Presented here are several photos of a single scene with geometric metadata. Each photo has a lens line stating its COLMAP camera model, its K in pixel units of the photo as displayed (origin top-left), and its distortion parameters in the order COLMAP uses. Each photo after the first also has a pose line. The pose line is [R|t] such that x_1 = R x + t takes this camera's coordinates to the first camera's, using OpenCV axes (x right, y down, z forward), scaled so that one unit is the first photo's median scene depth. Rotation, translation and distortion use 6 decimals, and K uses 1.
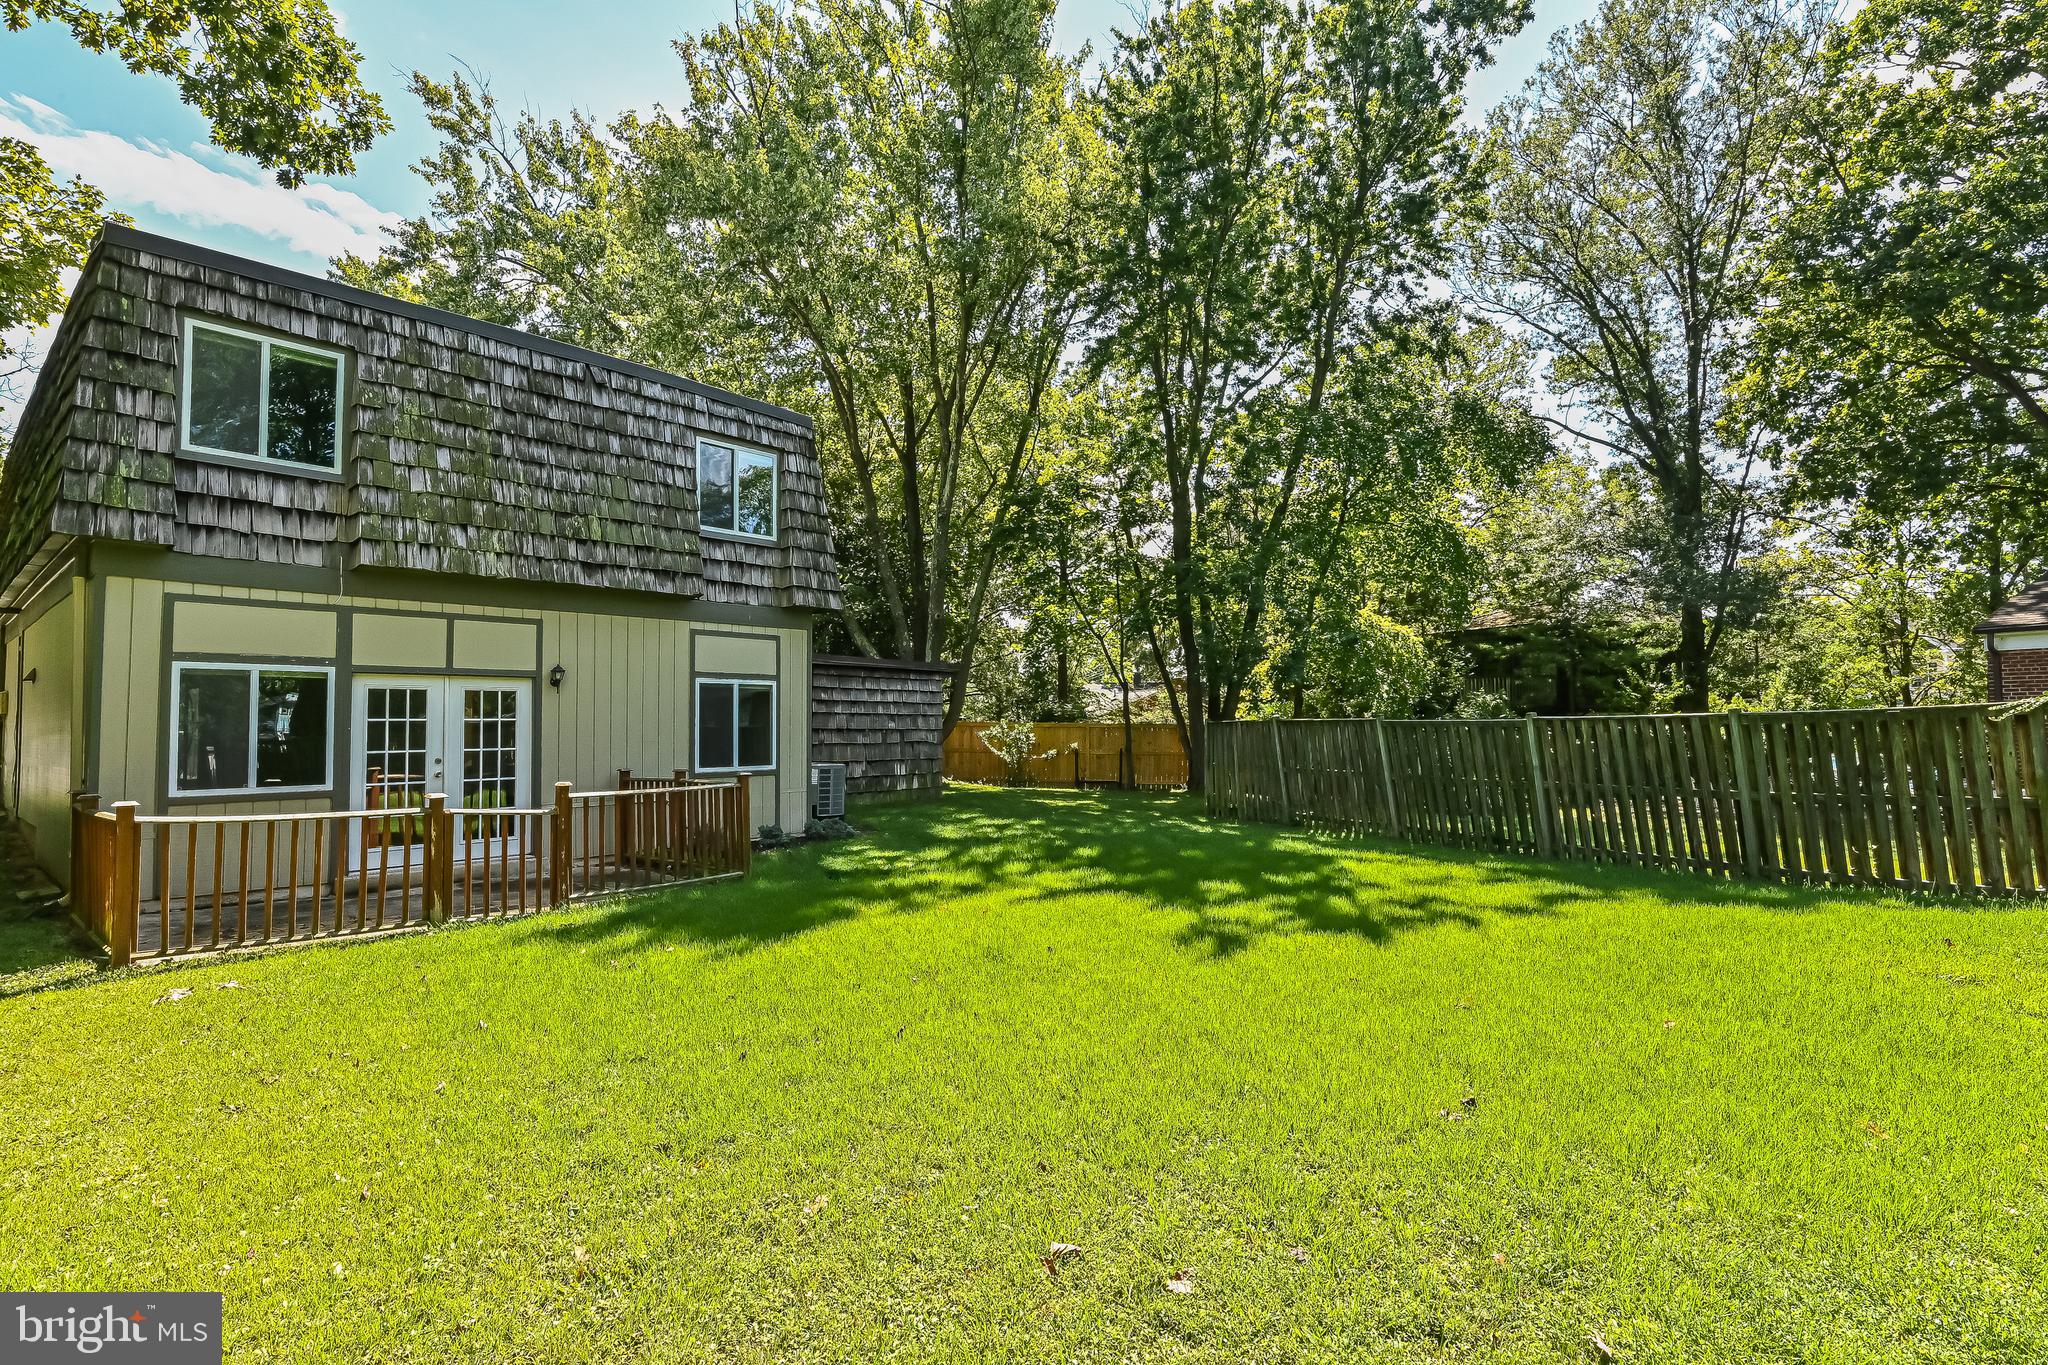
lens RADIAL K [[992.7, 0, 1021.5], [0, 992.7, 680.6], [0, 0, 1]] dist [-0.001424, 0.000116]
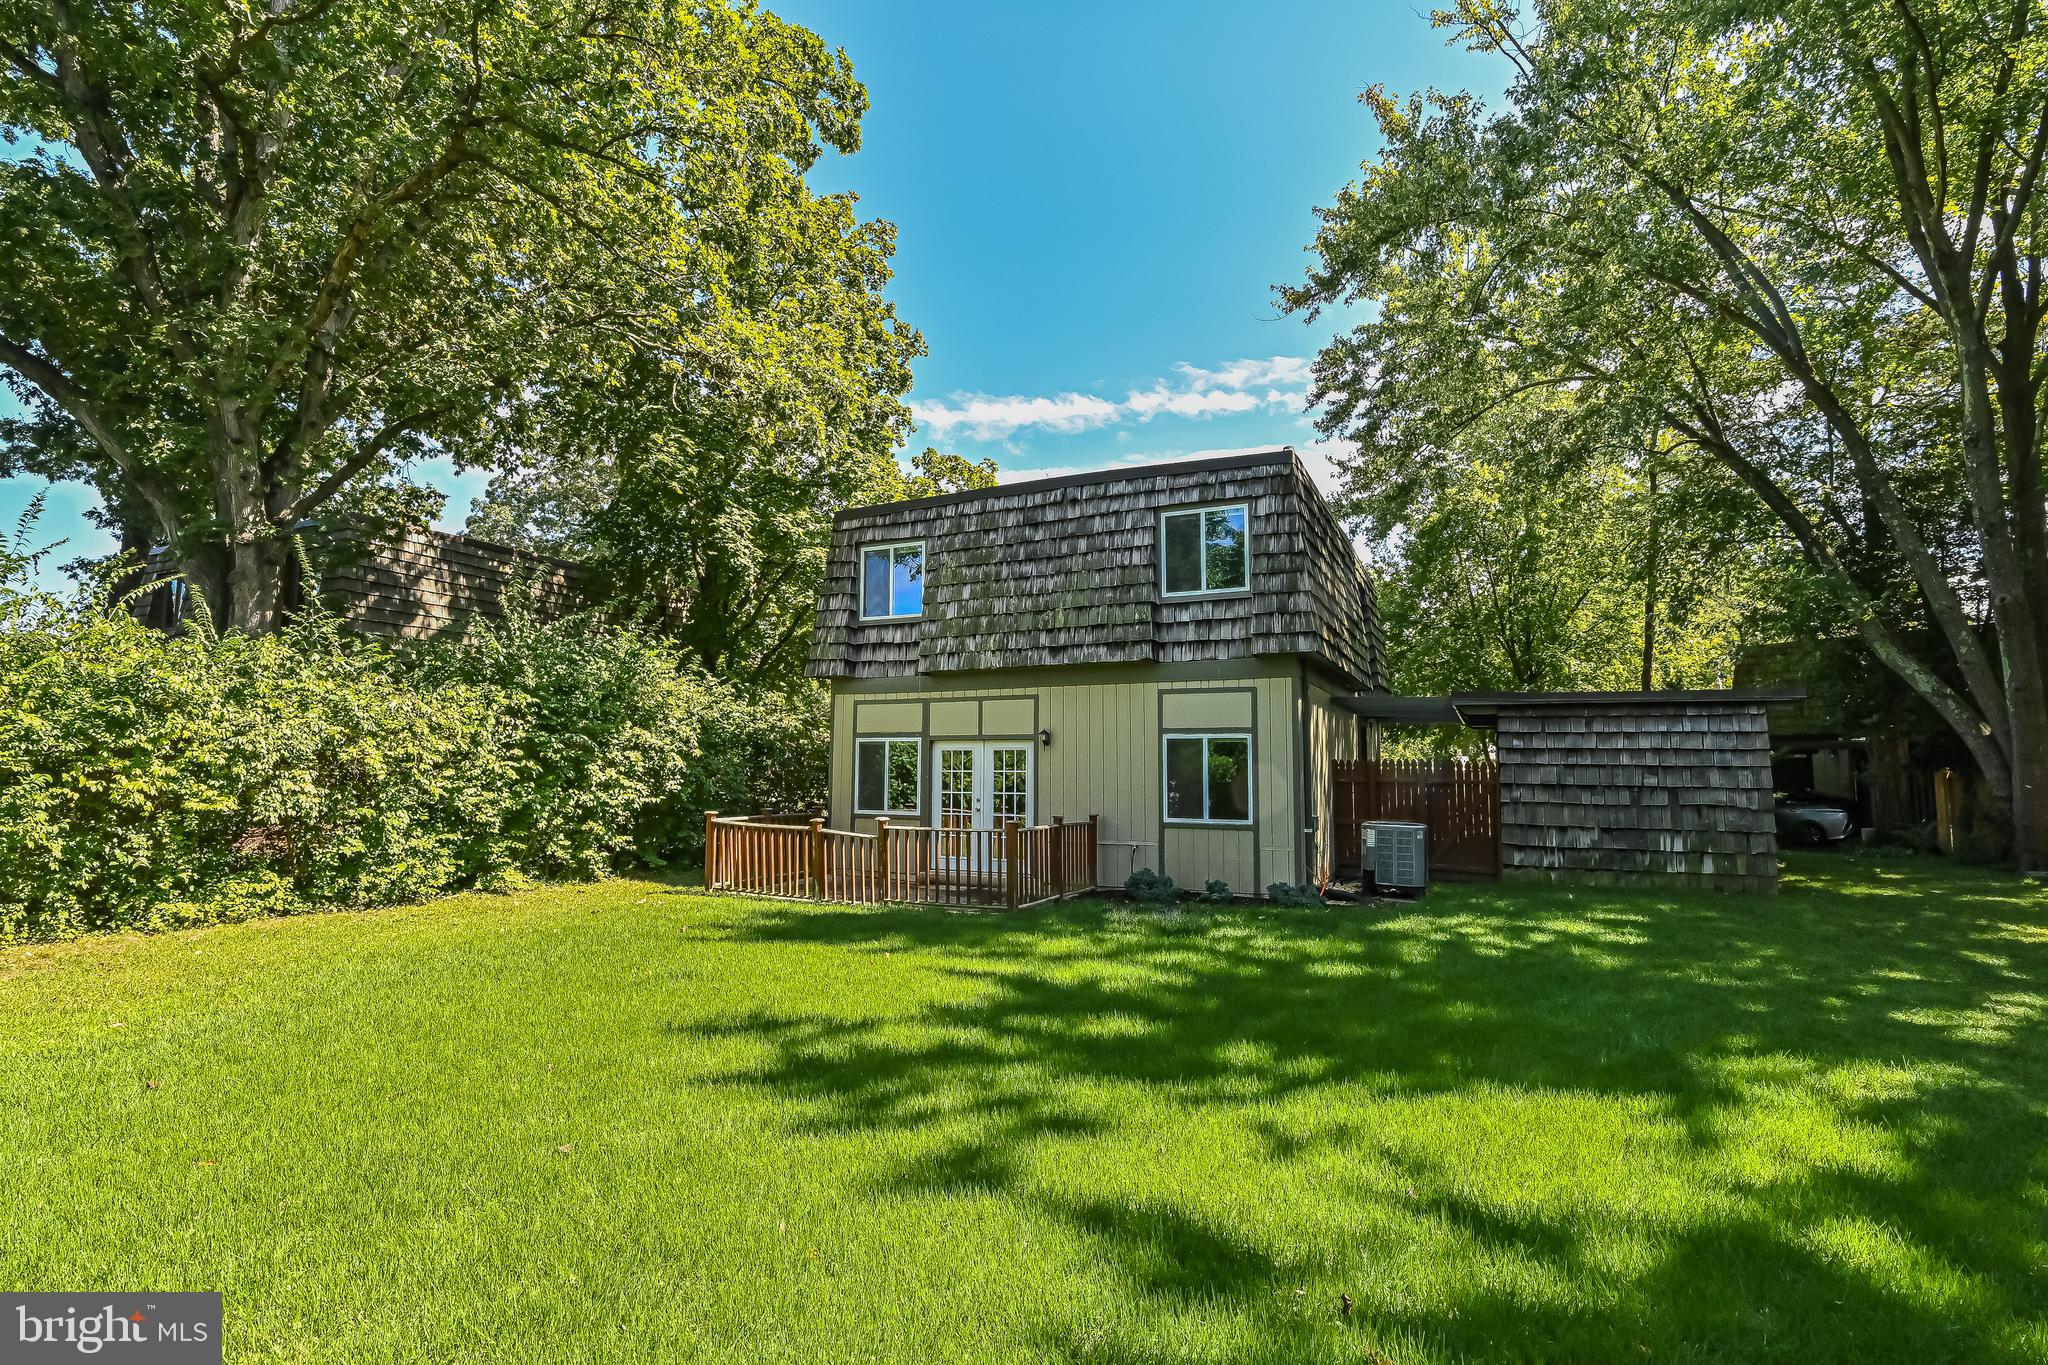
lens RADIAL K [[992.7, 0, 1024.1], [0, 992.7, 686.9], [0, 0, 1]] dist [-0.001424, 0.000116]
pose [[0.269207, -0.073457, -0.960277, 0.748145], [0.035690, 0.997163, -0.066273, 0.013665], [0.962421, -0.016431, 0.271065, 0.616097]]
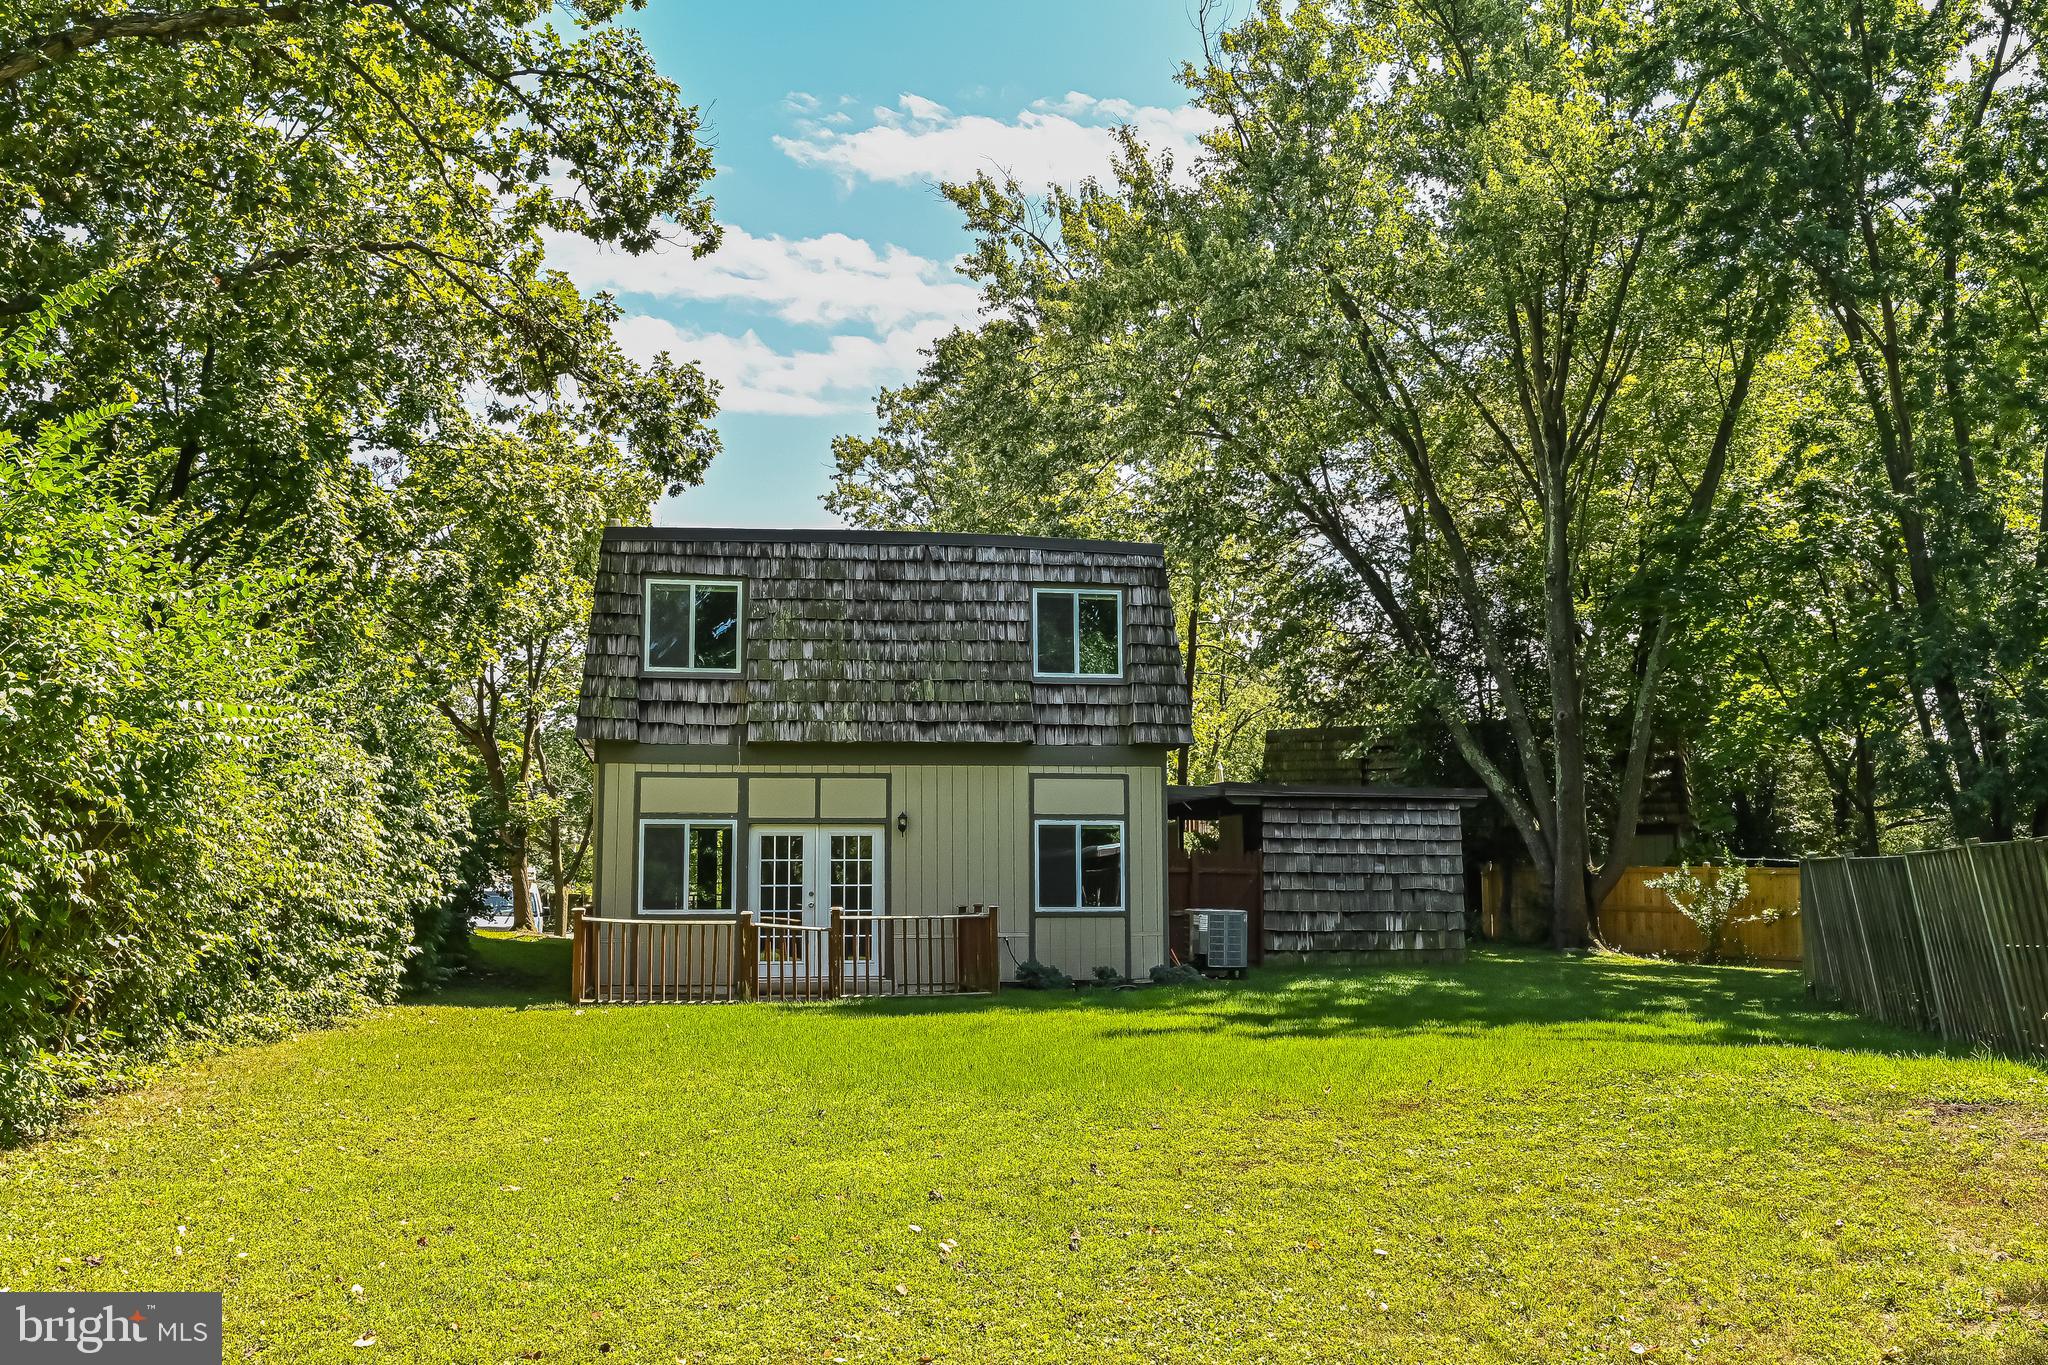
lens RADIAL K [[1786.8, 0, 1036.5], [0, 1786.8, 683.4], [0, 0, 1]] dist [-0.006048, -0.000039]
pose [[0.789379, -0.065863, -0.610362, 0.912851], [0.025537, 0.996891, -0.074546, -0.006439], [0.613374, 0.043258, 0.788607, -0.535322]]
